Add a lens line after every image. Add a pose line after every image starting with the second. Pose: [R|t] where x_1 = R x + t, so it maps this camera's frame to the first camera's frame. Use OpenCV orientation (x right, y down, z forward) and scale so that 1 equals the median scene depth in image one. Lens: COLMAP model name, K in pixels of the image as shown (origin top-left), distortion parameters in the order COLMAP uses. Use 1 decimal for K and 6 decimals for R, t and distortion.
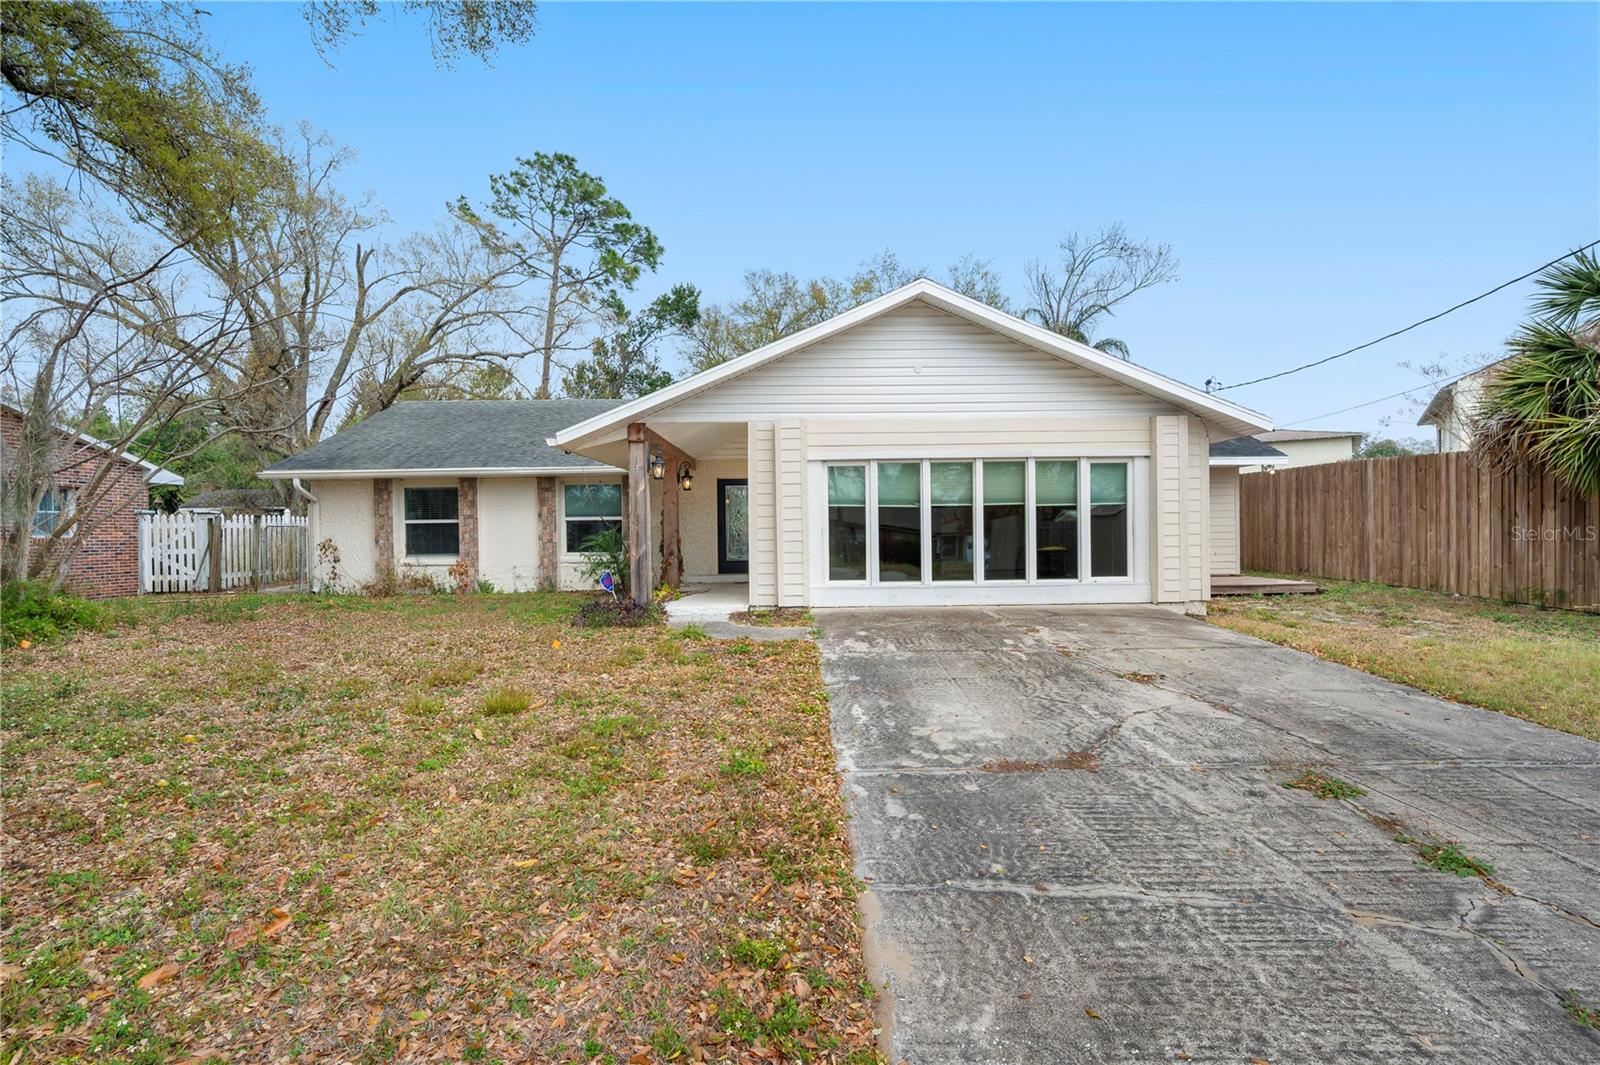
lens RADIAL K [[758.5, 0, 800.9], [0, 758.5, 538.4], [0, 0, 1]] dist [-0.003344, 0.000351]
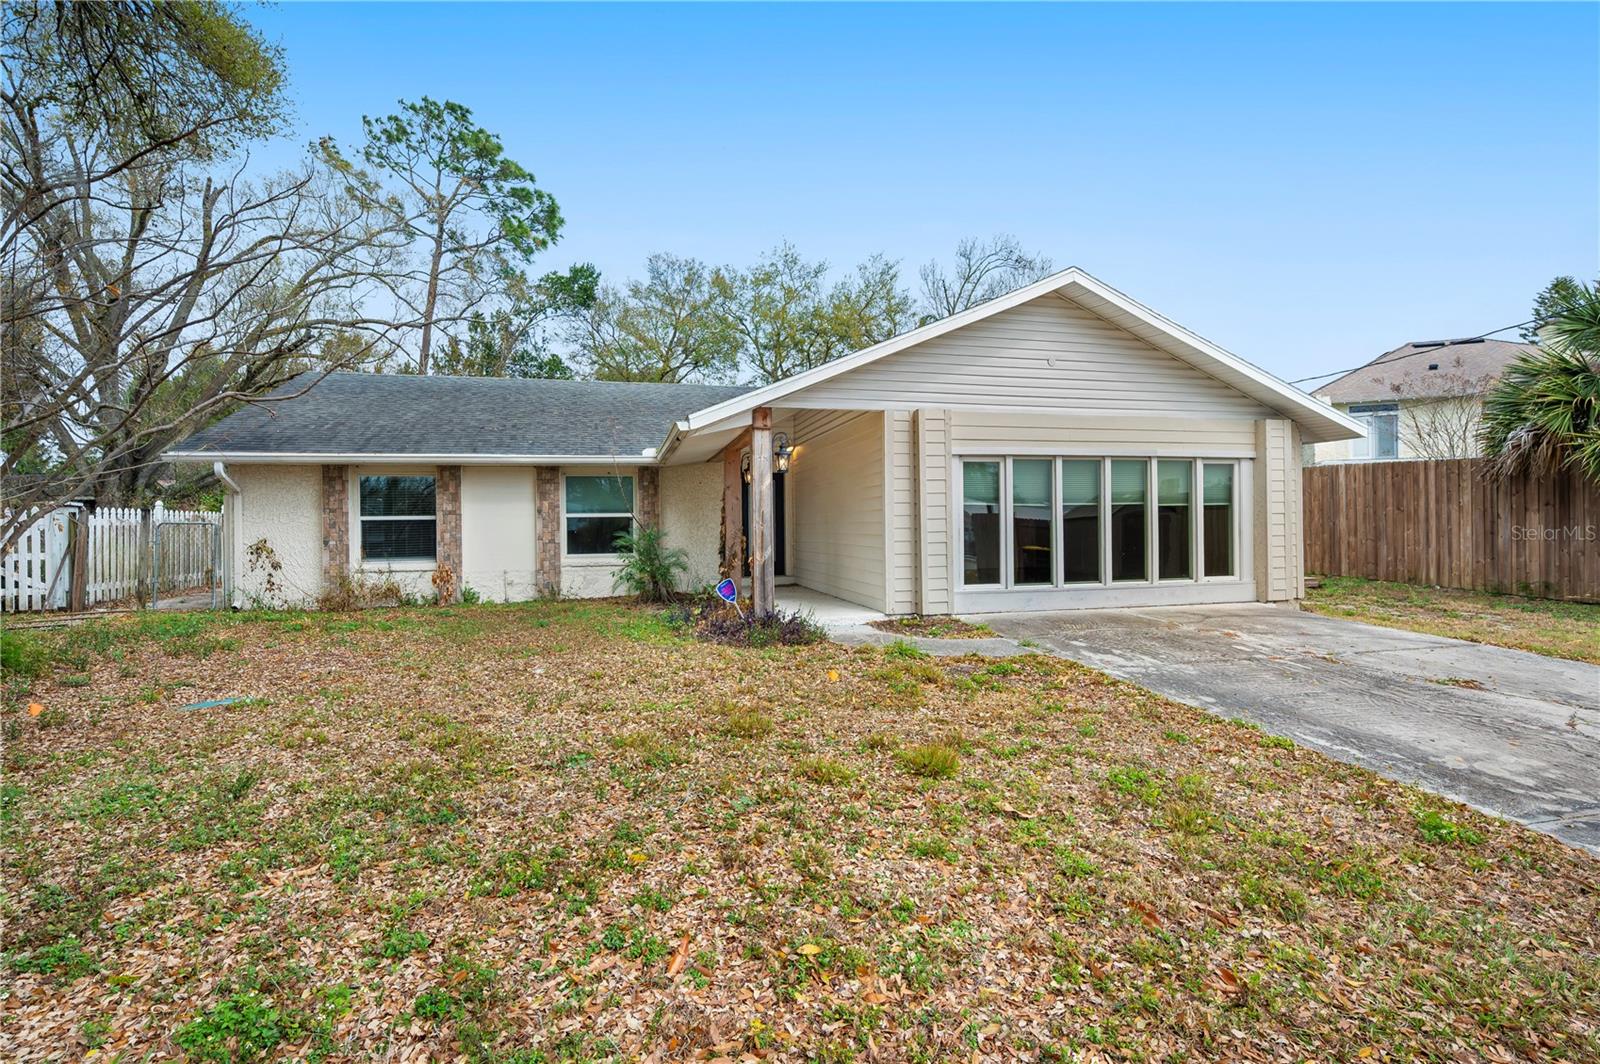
lens RADIAL K [[758.2, 0, 800.5], [0, 758.2, 524.6], [0, 0, 1]] dist [-0.001291, -0.000913]
pose [[0.973054, 0.001446, 0.230574, -0.257869], [0.001236, 0.999933, -0.011489, -0.005335], [-0.230575, 0.011464, 0.972987, 0.100916]]
